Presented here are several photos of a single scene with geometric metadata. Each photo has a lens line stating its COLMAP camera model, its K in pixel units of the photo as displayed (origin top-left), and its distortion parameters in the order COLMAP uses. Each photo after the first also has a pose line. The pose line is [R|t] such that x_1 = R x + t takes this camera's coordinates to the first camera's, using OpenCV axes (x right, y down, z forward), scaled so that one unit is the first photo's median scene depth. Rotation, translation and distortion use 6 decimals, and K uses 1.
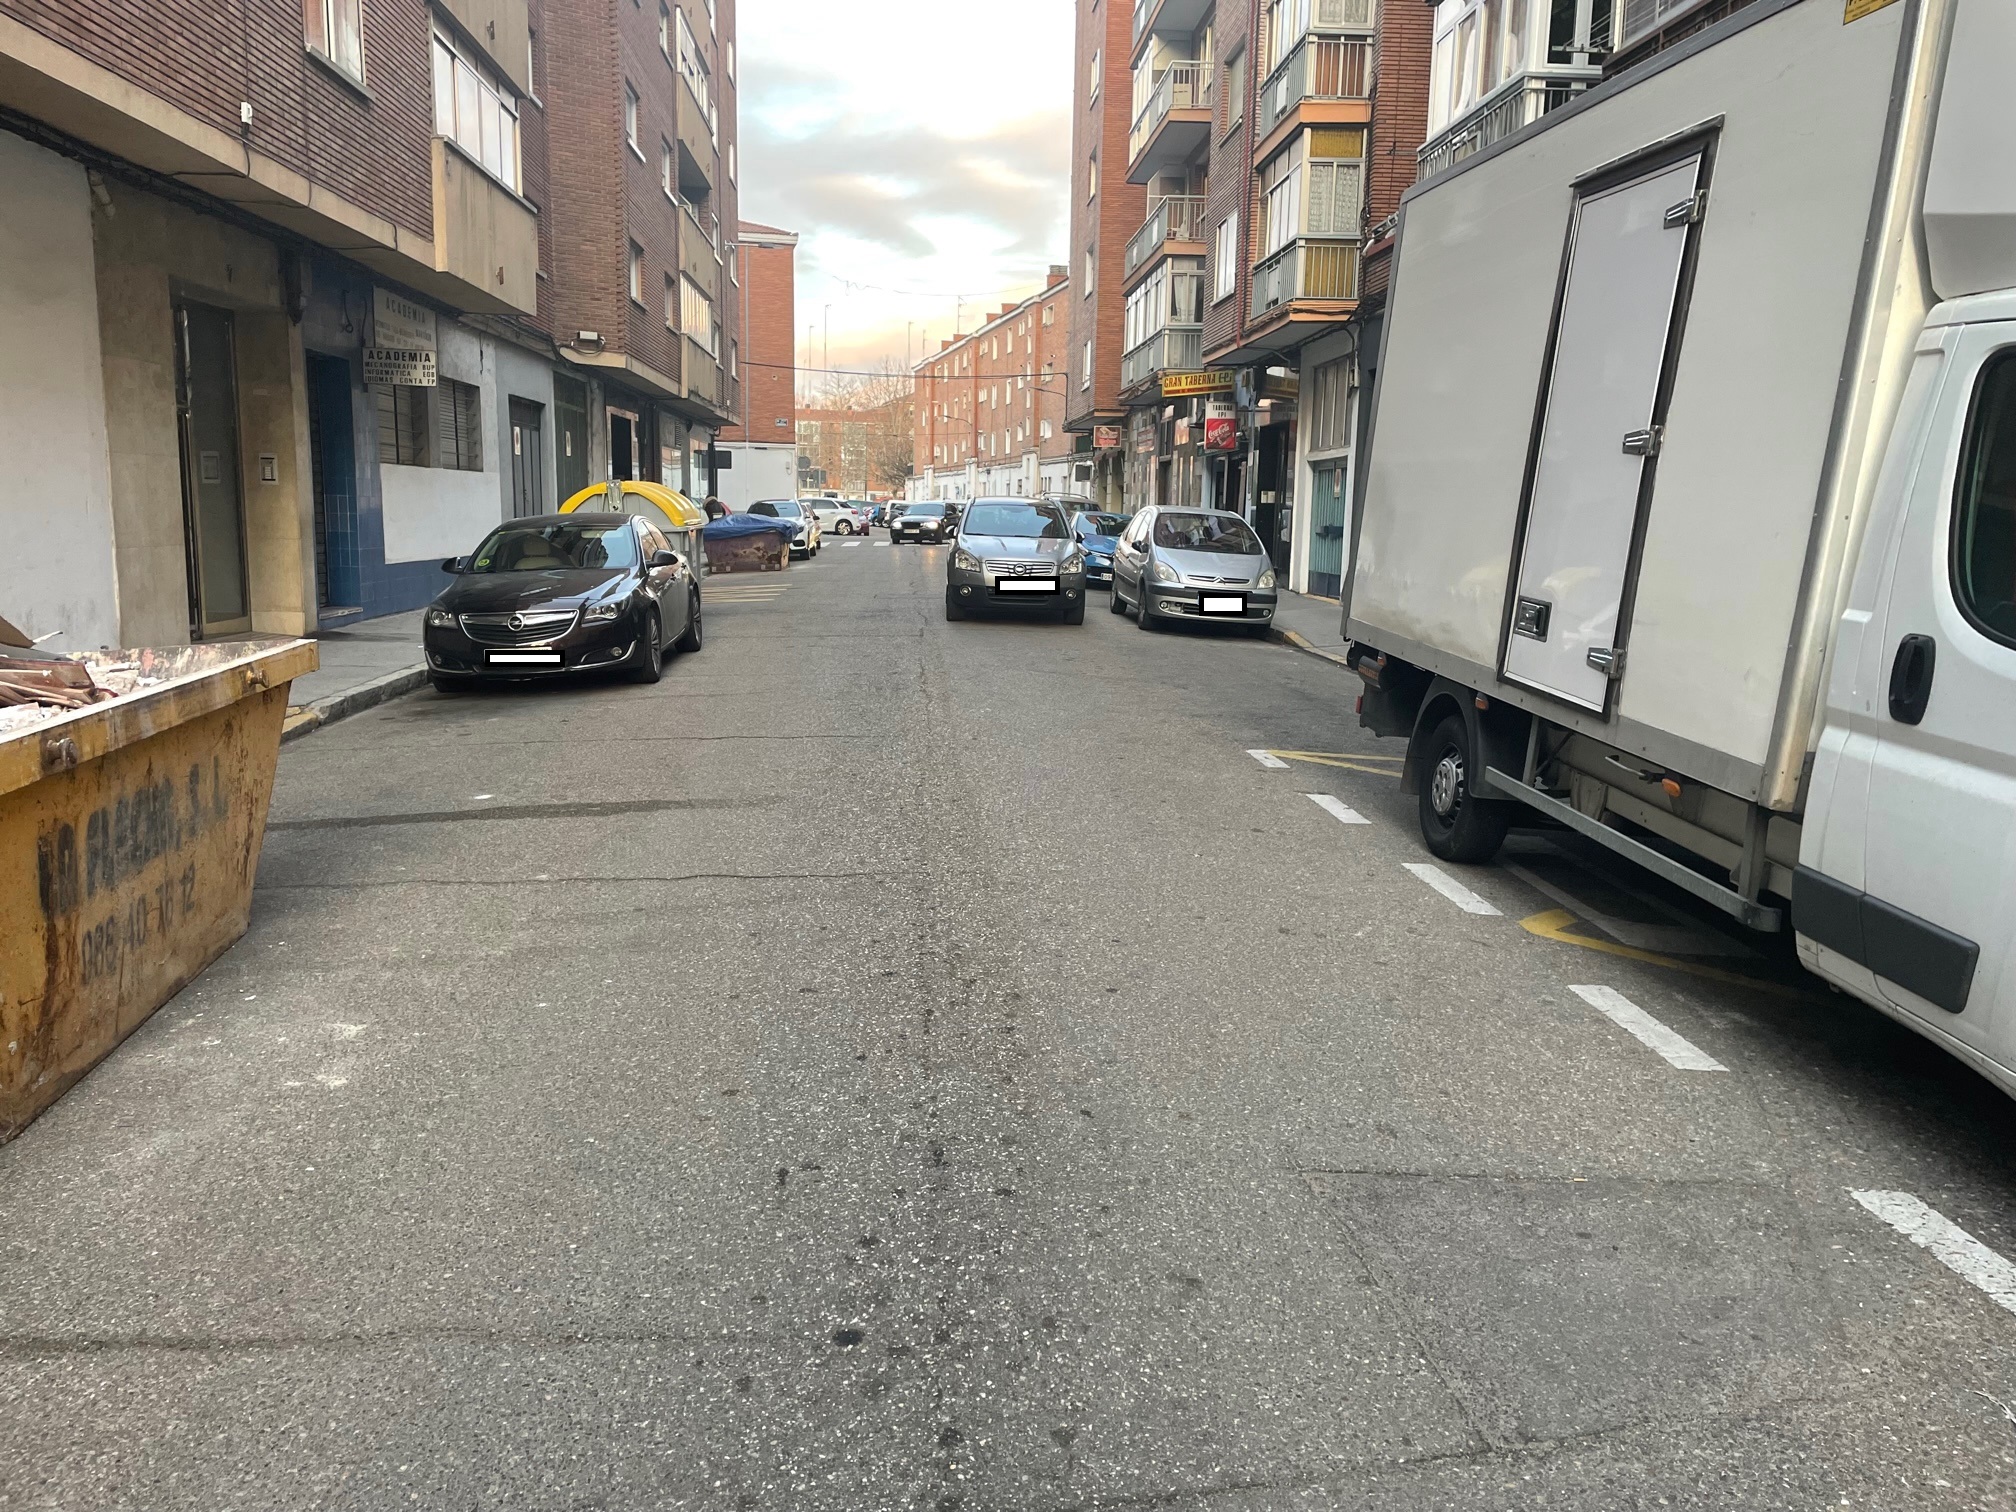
lens RADIAL K [[1520.2, 0, 1013.0], [0, 1520.2, 753.3], [0, 0, 1]] dist [0.083559, -0.079252]
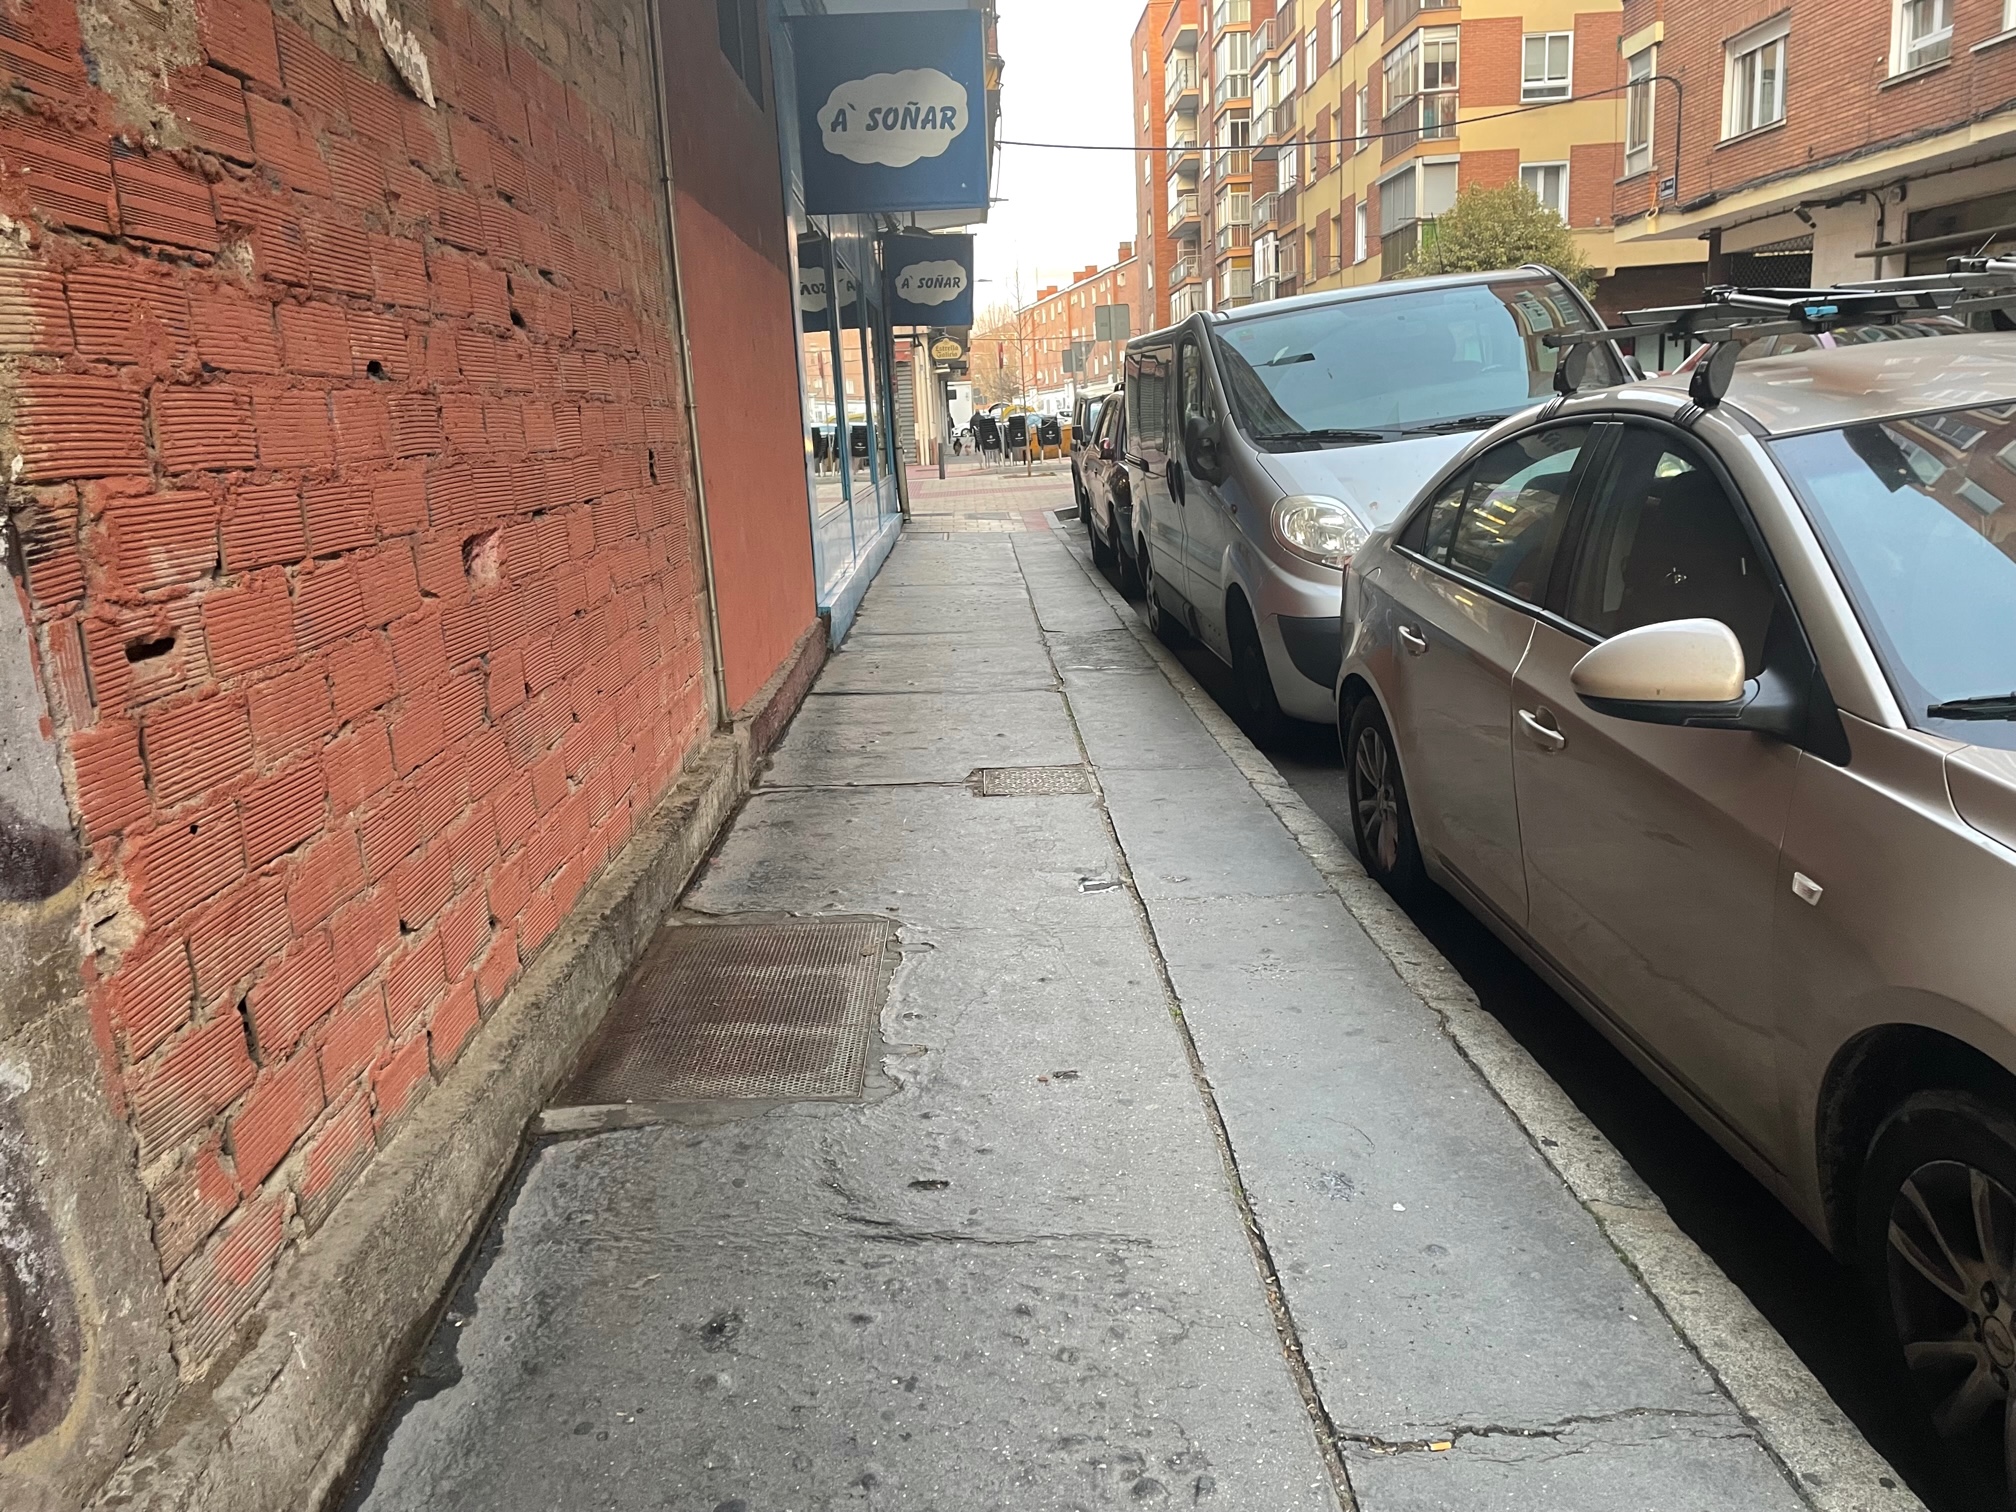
lens RADIAL K [[1520.2, 0, 1013.0], [0, 1520.2, 753.3], [0, 0, 1]] dist [0.083559, -0.079252]
pose [[0.996575, -0.062532, -0.054115, -0.035453], [0.065420, 0.996431, 0.053339, 0.104195], [0.050587, -0.056697, 0.997109, -0.616555]]
